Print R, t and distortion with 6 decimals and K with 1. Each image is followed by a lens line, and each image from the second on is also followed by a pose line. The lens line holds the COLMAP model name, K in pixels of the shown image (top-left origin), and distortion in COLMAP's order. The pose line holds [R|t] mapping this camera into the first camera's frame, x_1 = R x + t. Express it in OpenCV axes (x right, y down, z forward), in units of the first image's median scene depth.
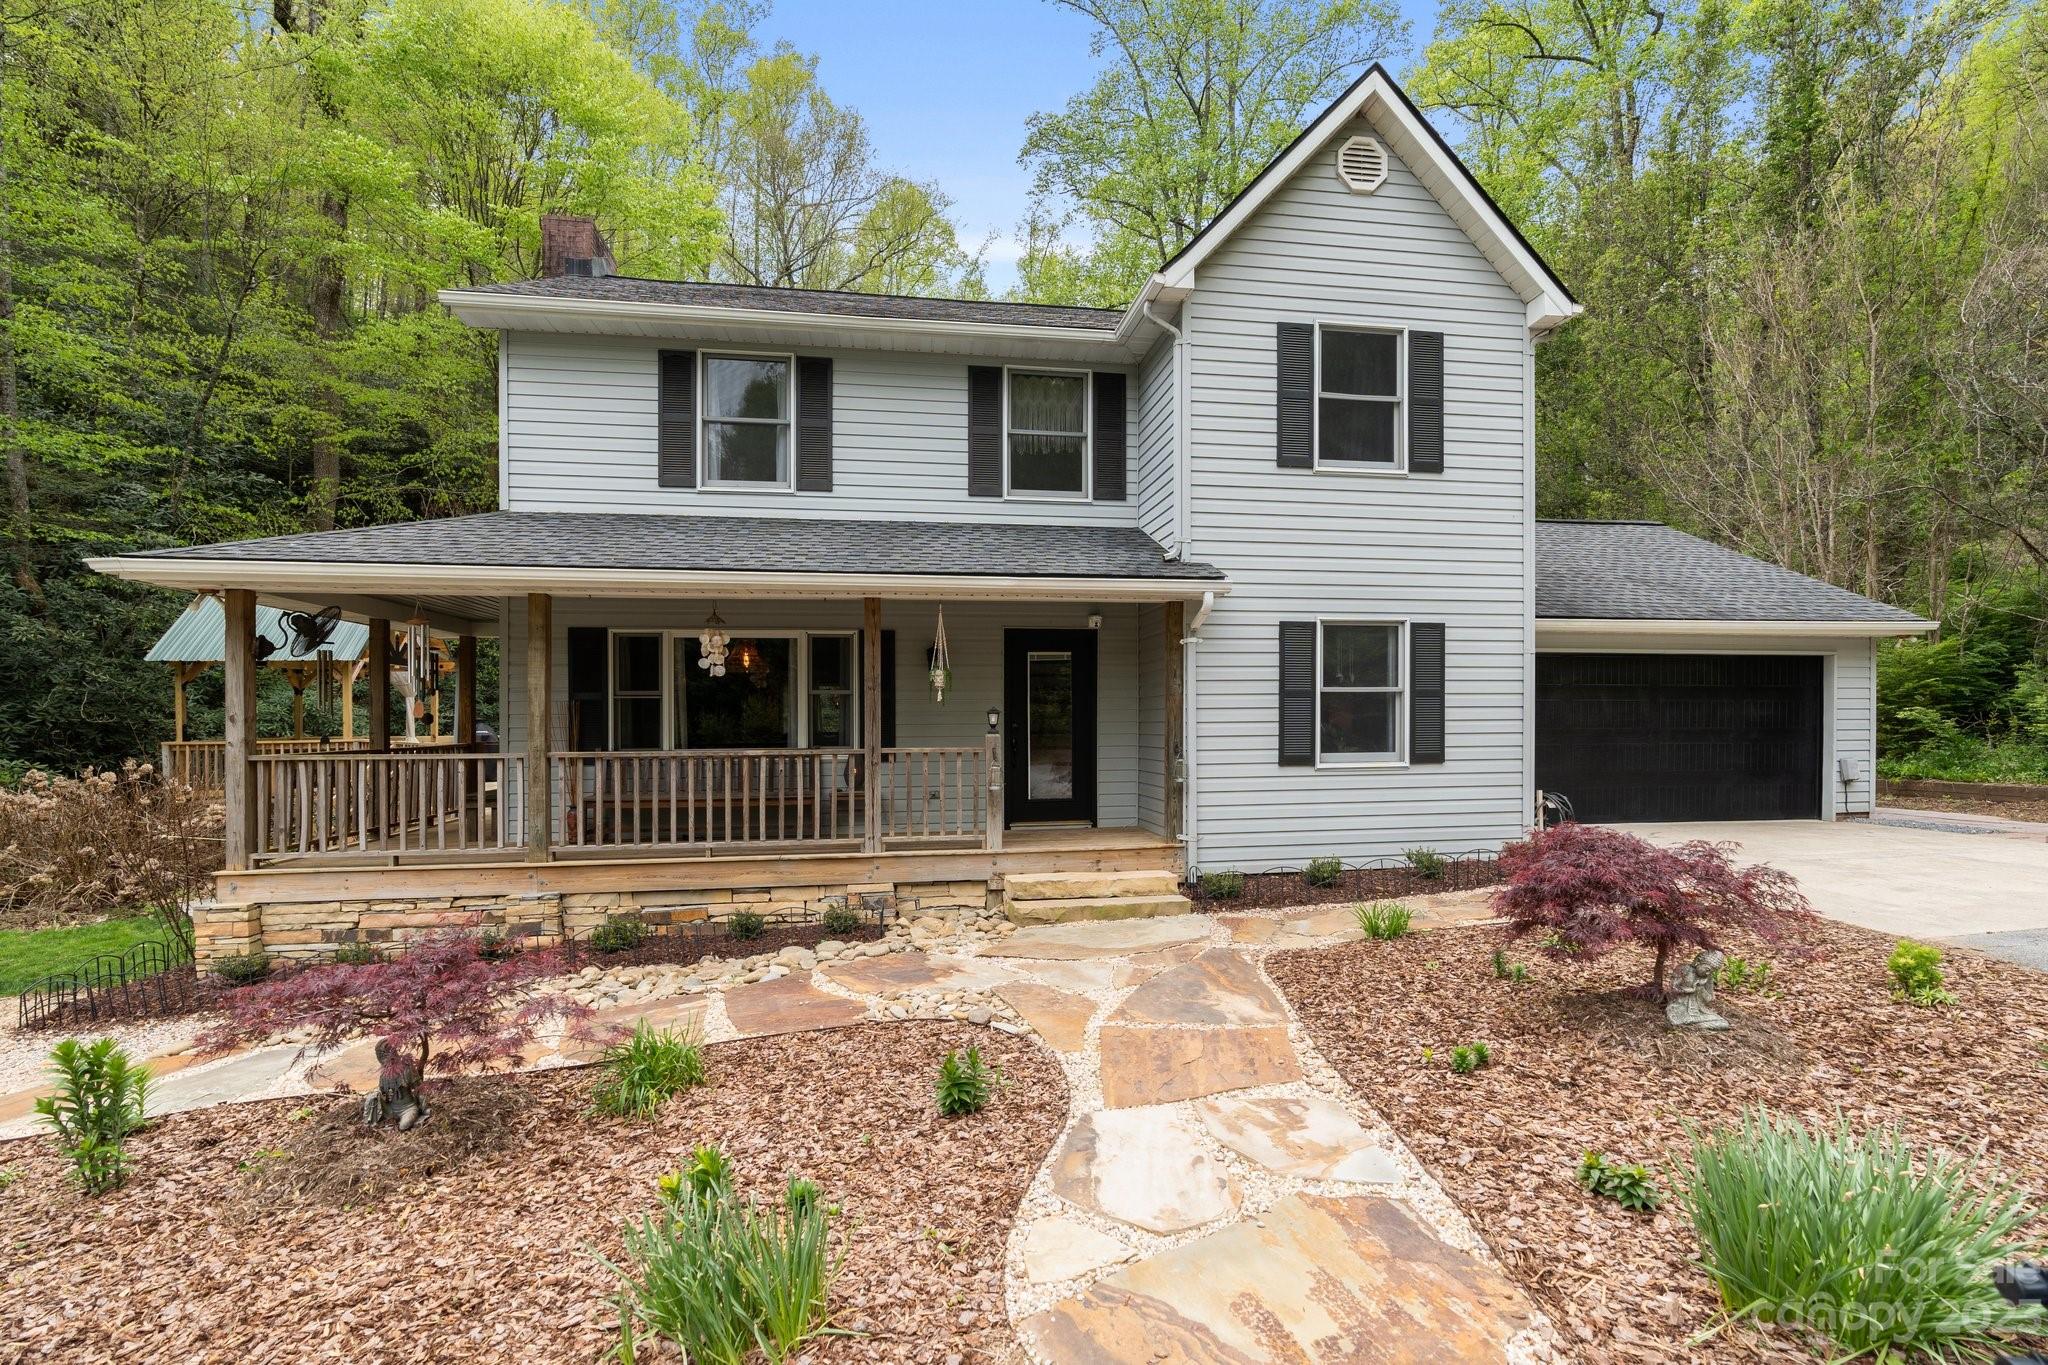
lens RADIAL K [[917.4, 0, 1023.4], [0, 917.4, 687.1], [0, 0, 1]] dist [-0.008056, 0.001656]
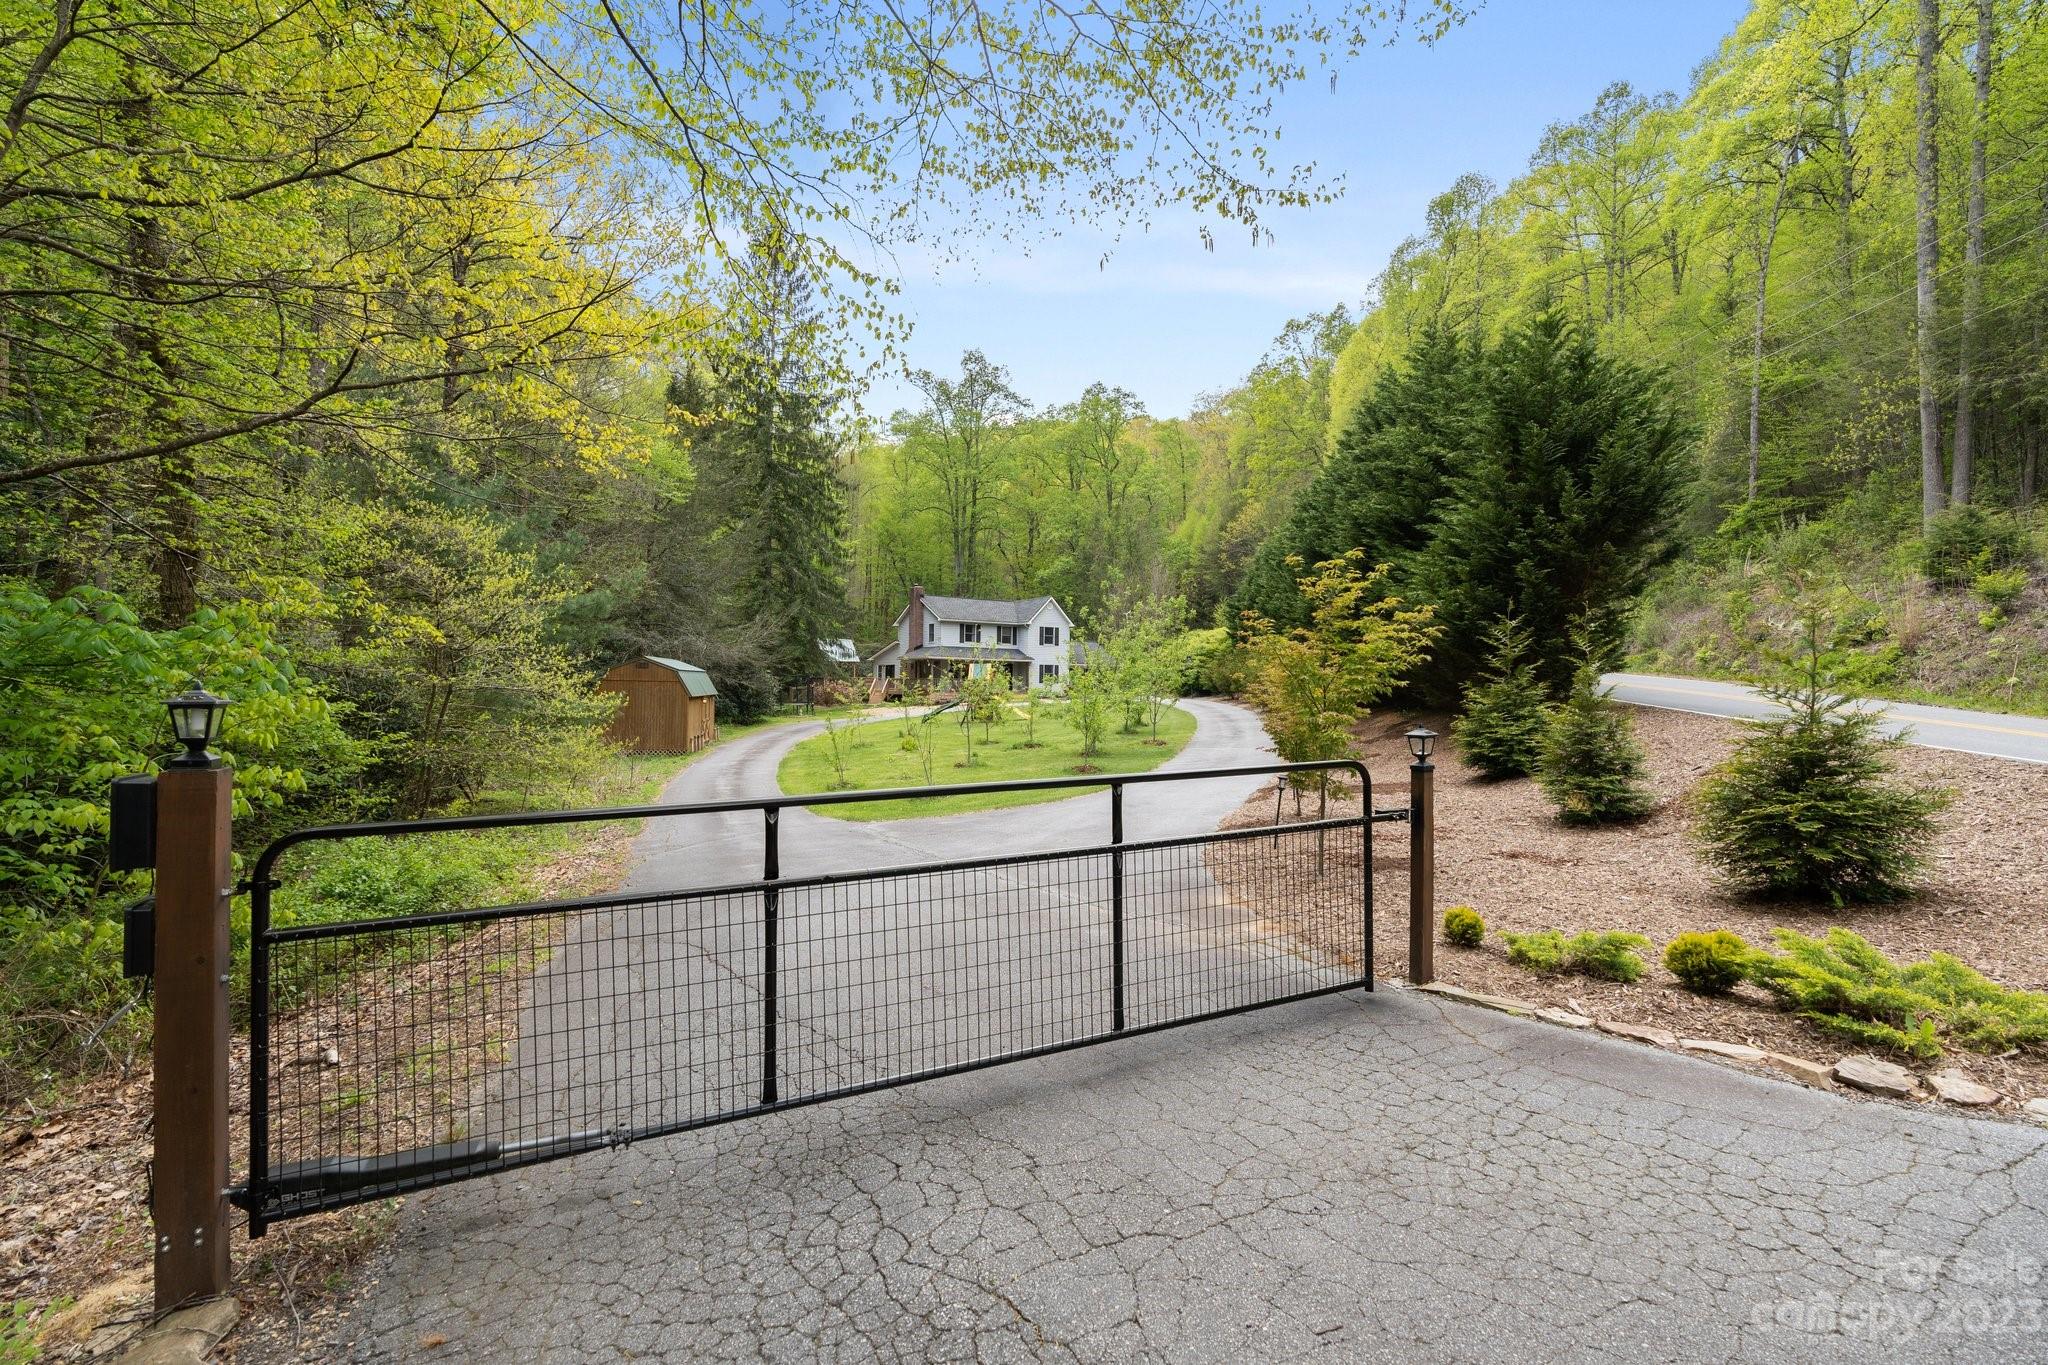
lens RADIAL K [[917.4, 0, 1022.7], [0, 917.4, 683.2], [0, 0, 1]] dist [-0.008056, 0.001656]
pose [[0.903806, 0.020190, 0.427466, -2.903155], [-0.017928, 0.999796, -0.009316, 0.151265], [-0.427567, 0.000756, 0.903983, -5.471945]]
